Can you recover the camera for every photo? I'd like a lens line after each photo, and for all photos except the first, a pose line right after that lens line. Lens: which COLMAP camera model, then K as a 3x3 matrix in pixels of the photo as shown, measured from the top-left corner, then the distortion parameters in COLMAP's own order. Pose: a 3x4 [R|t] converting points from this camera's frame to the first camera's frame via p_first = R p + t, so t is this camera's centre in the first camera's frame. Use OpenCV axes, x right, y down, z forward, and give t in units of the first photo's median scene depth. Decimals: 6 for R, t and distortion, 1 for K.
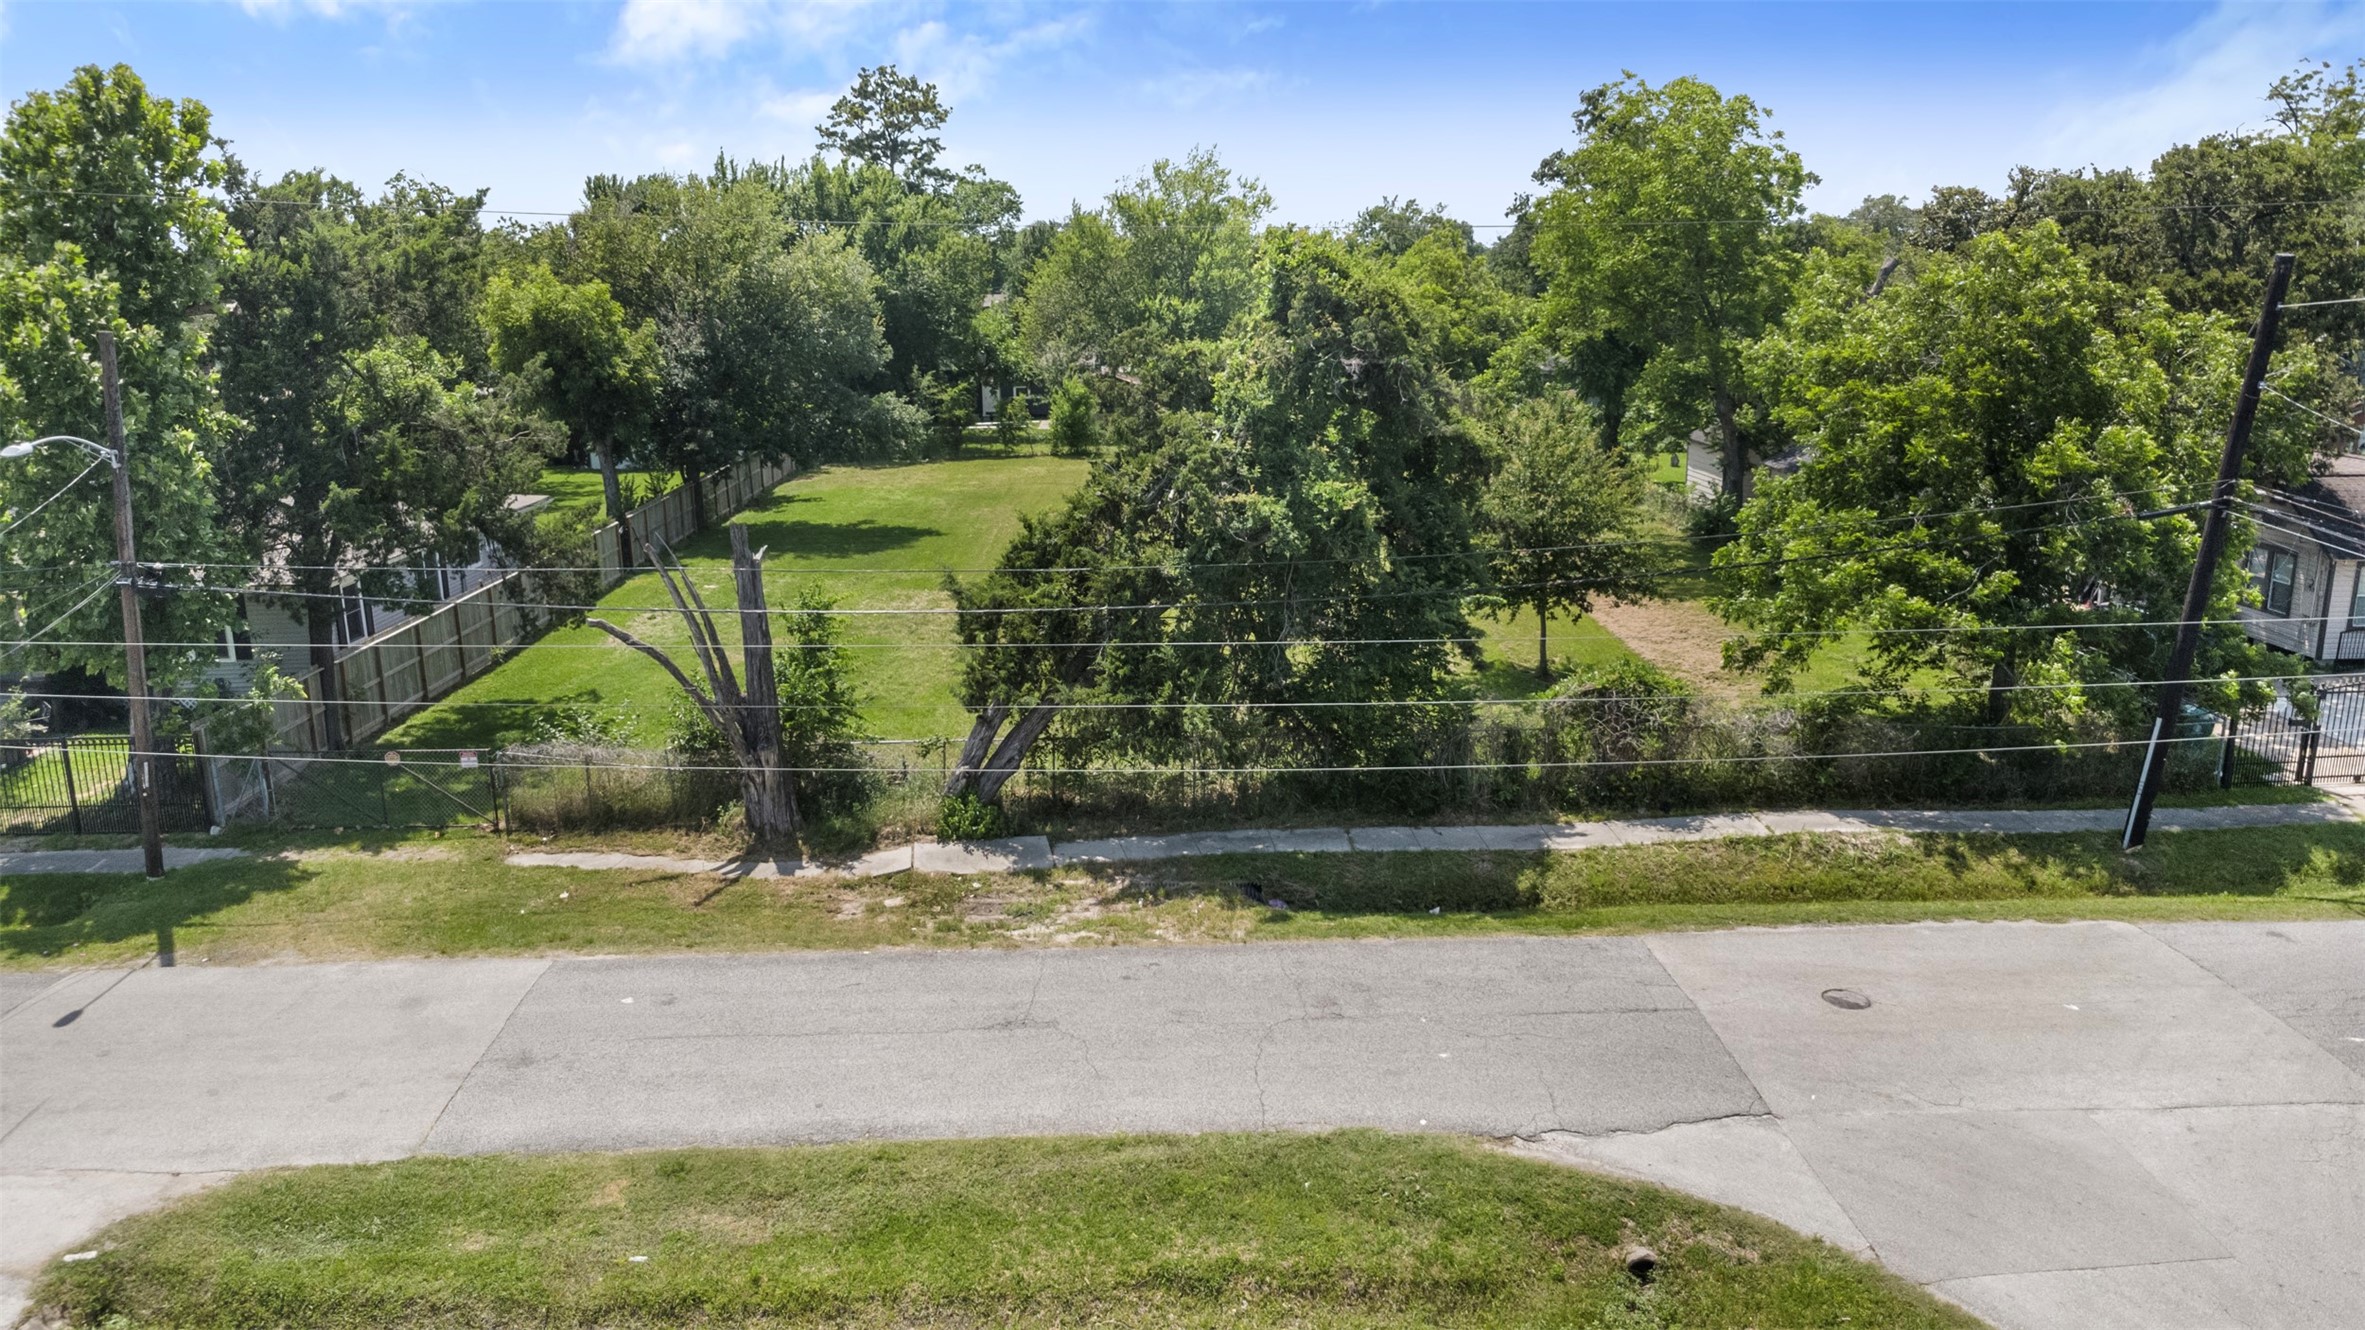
lens RADIAL K [[1669.3, 0, 1182.5], [0, 1669.3, 665.0], [0, 0, 1]] dist [0.022304, -0.037900]
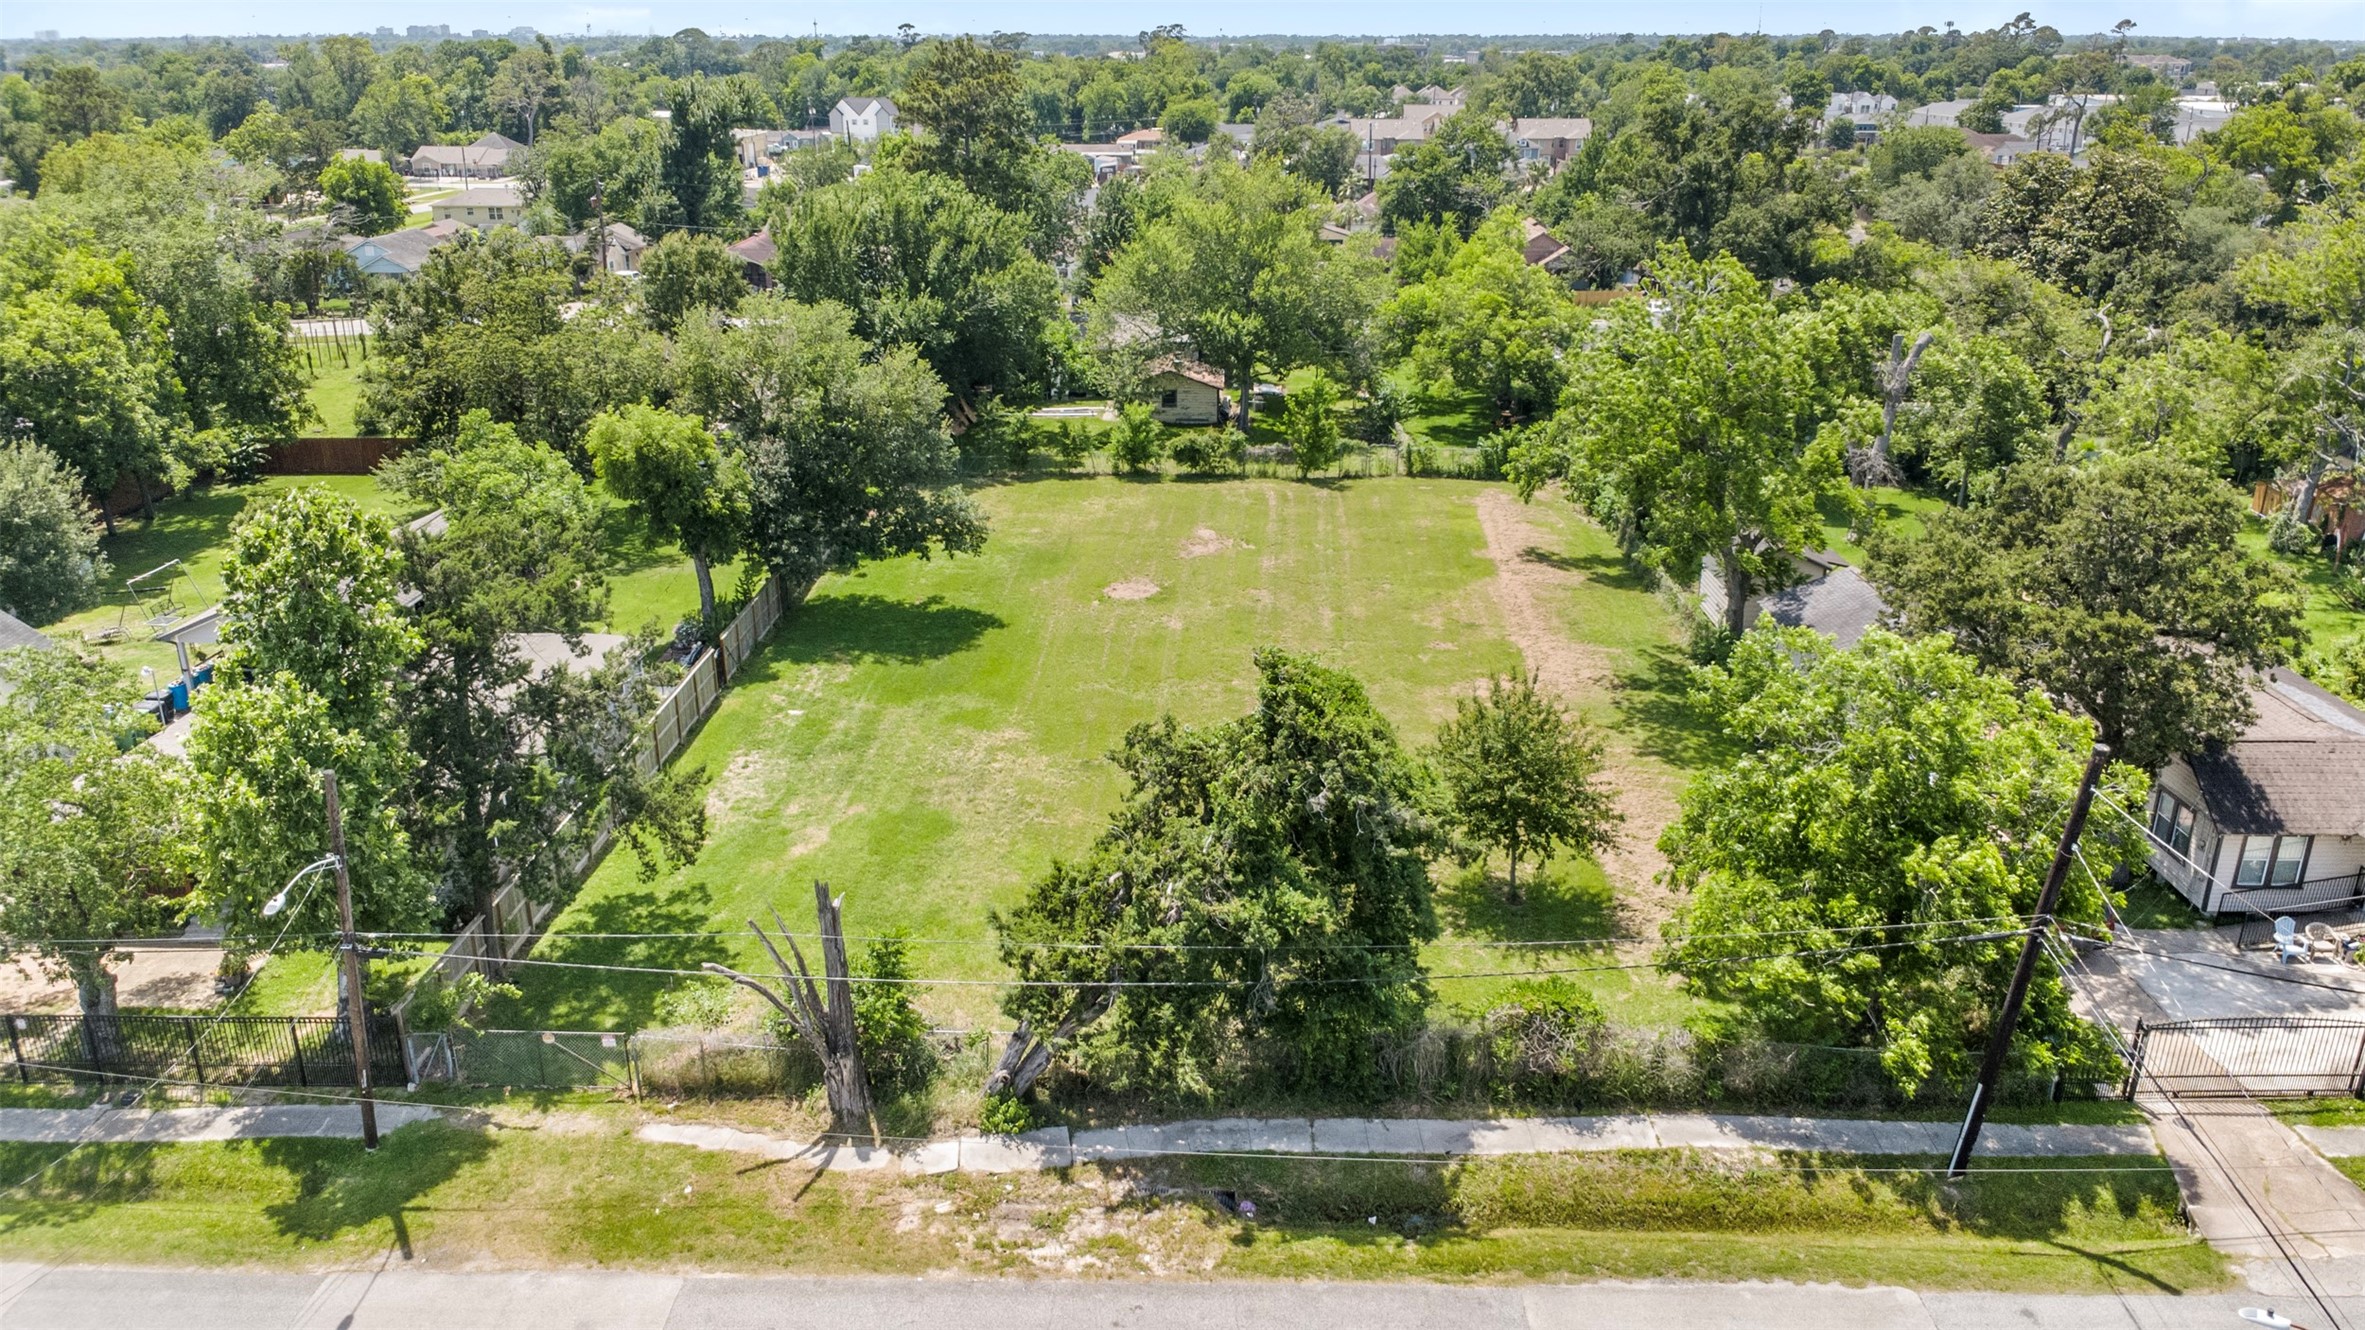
lens RADIAL K [[1692.9, 0, 1182.5], [0, 1692.9, 665.0], [0, 0, 1]] dist [0.023699, -0.040146]
pose [[0.998556, 0.031753, -0.043329, 0.047542], [-0.026611, 0.993071, 0.114464, -0.383077], [0.046664, -0.113146, 0.992482, -0.207412]]
